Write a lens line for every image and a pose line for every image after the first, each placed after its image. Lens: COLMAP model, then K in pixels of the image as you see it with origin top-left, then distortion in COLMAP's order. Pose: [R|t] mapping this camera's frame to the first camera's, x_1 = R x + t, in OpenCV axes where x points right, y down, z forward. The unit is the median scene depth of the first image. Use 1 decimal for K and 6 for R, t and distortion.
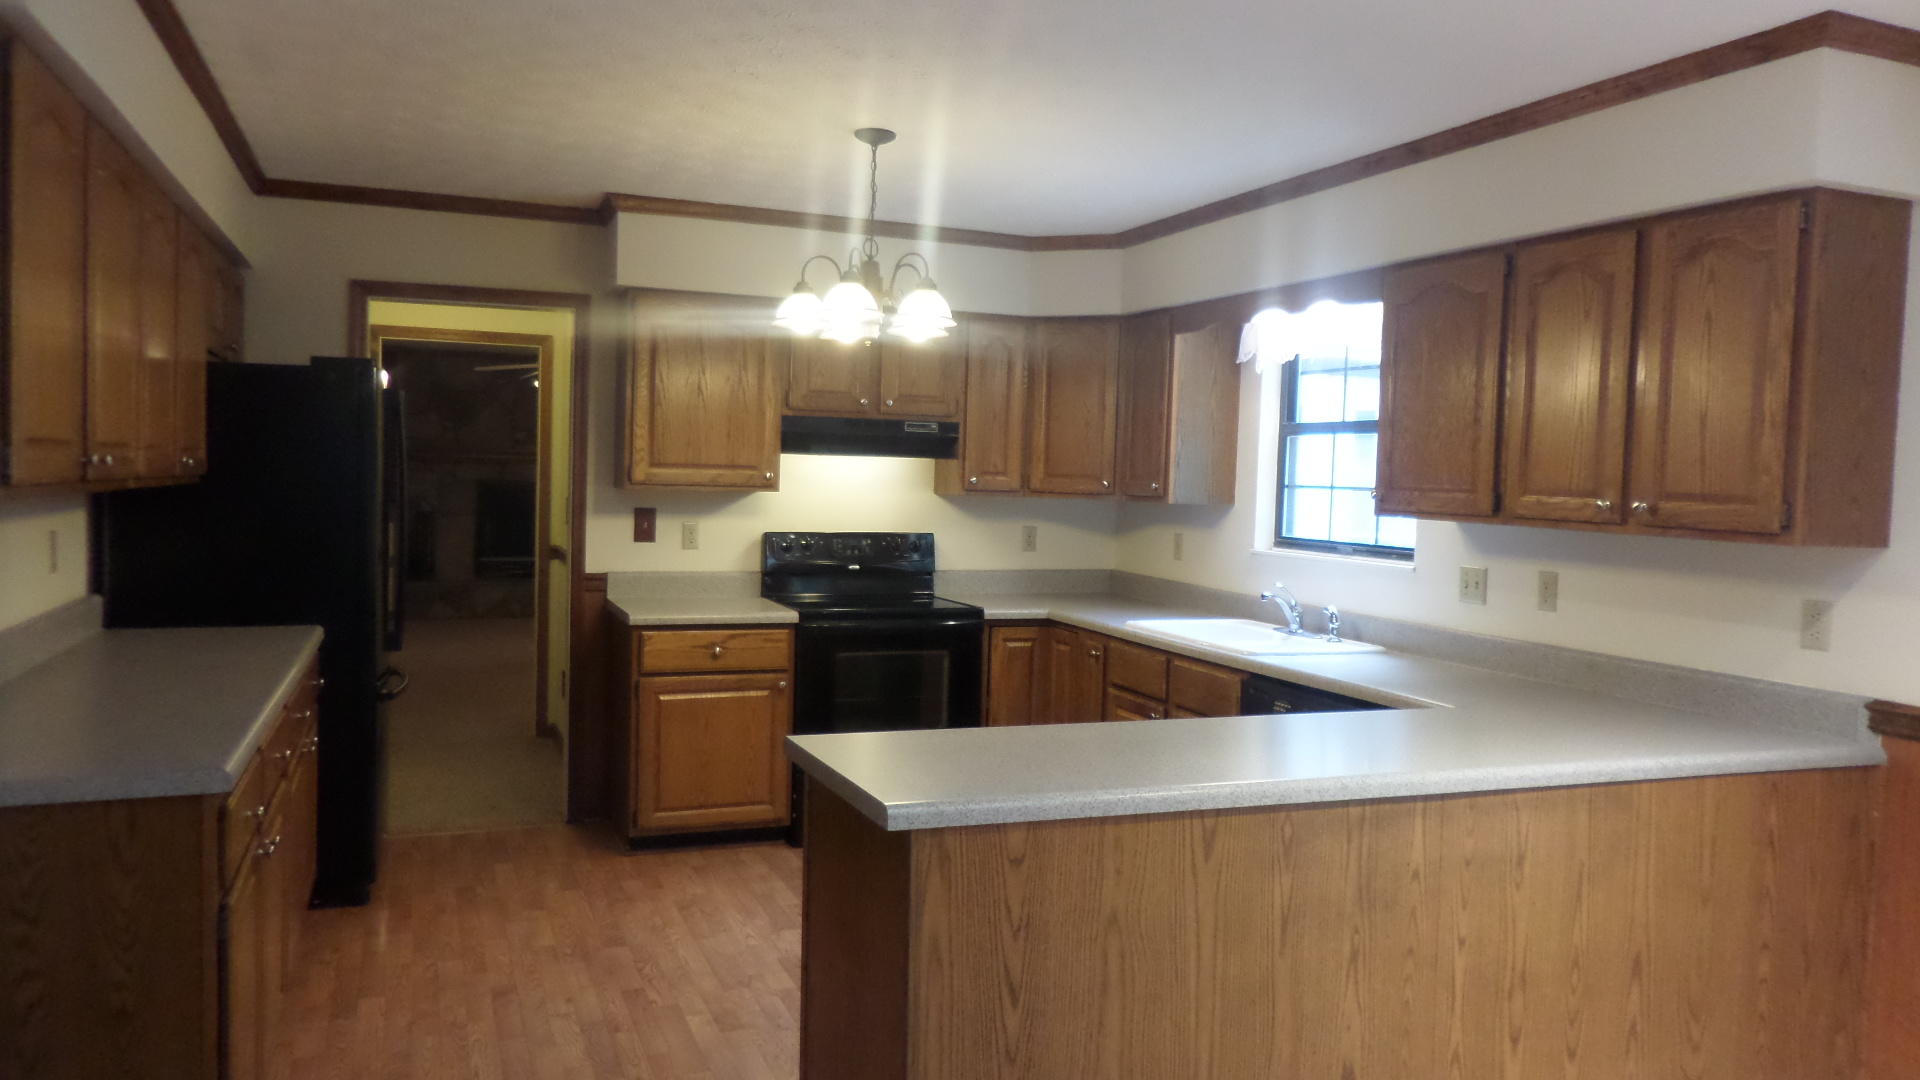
lens RADIAL K [[1375.0, 0, 970.5], [0, 1375.0, 533.7], [0, 0, 1]] dist [0.029996, -0.001106]
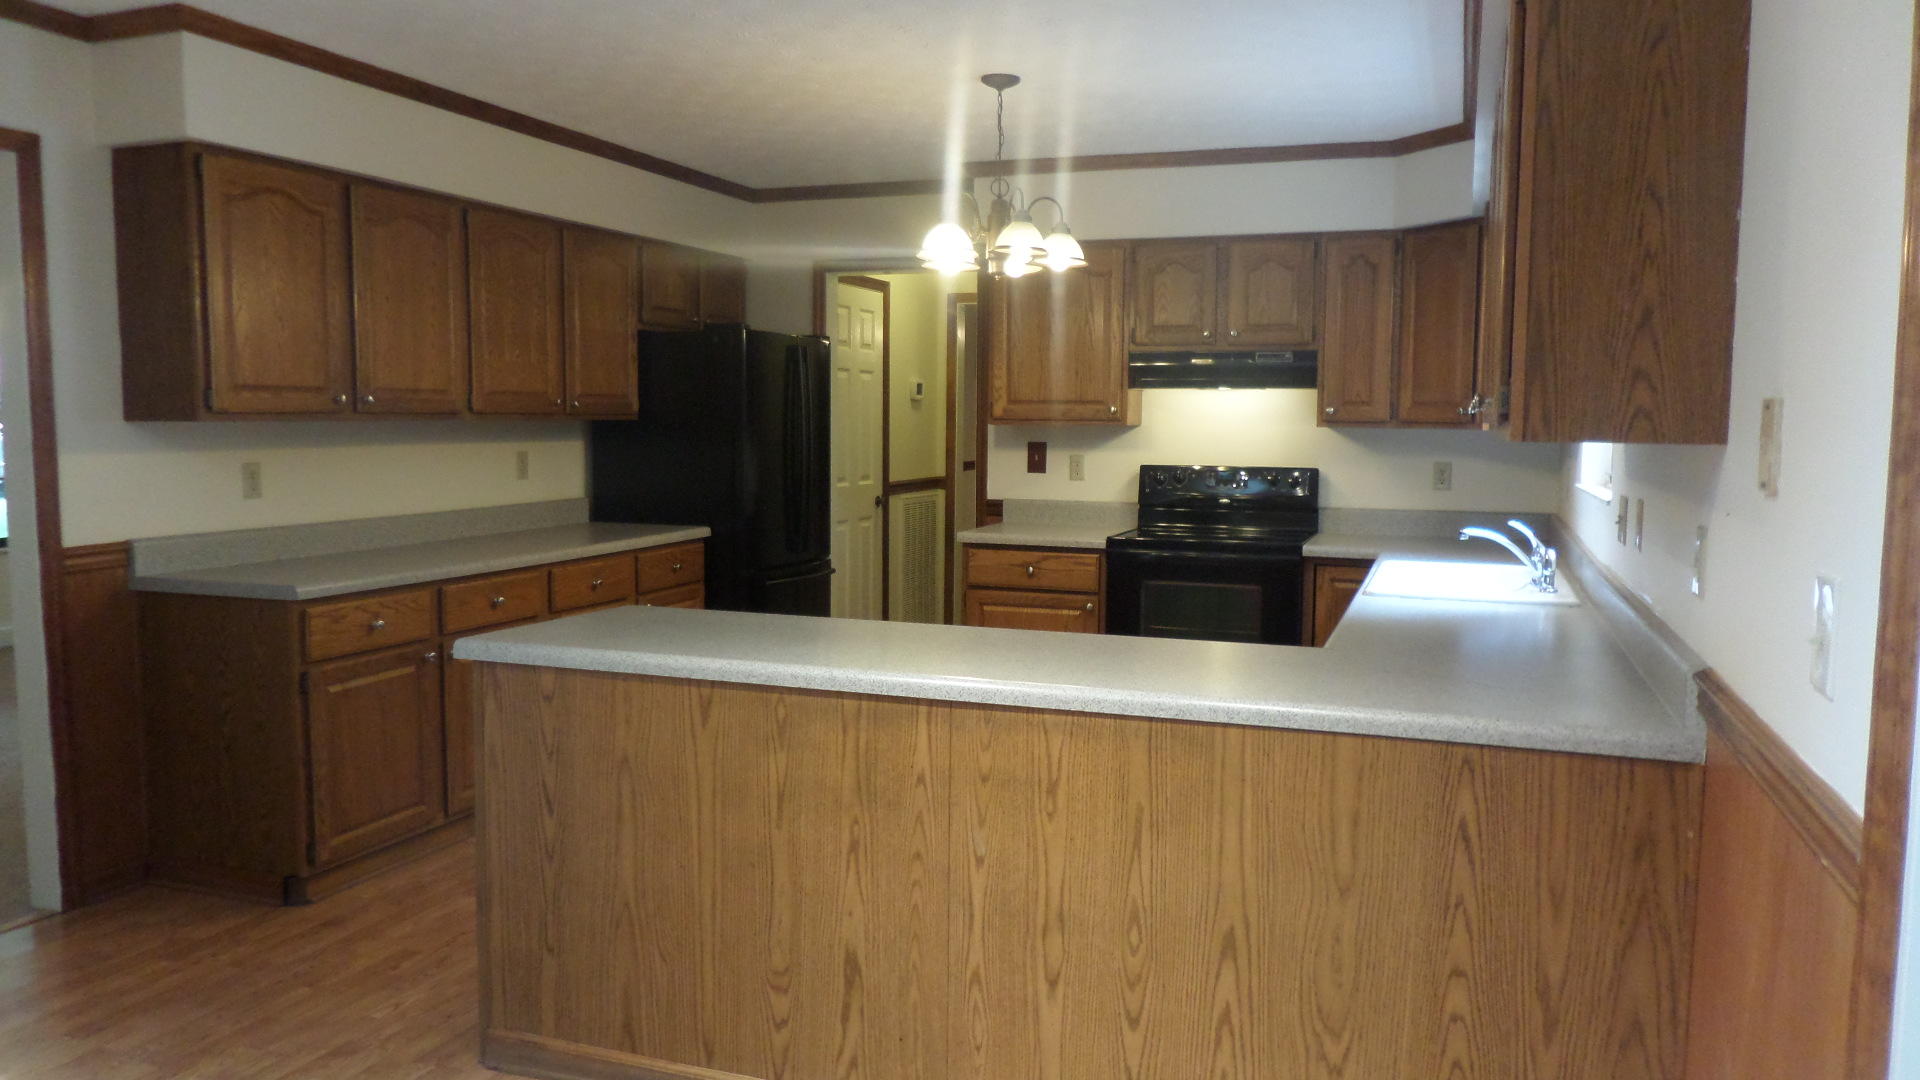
lens RADIAL K [[1348.1, 0, 959.0], [0, 1348.1, 539.1], [0, 0, 1]] dist [0.007799, 0.000847]
pose [[0.736971, 0.032492, -0.675143, 0.938605], [-0.011462, 0.999301, 0.035581, 0.041670], [0.675827, -0.018483, 0.736828, 0.307471]]
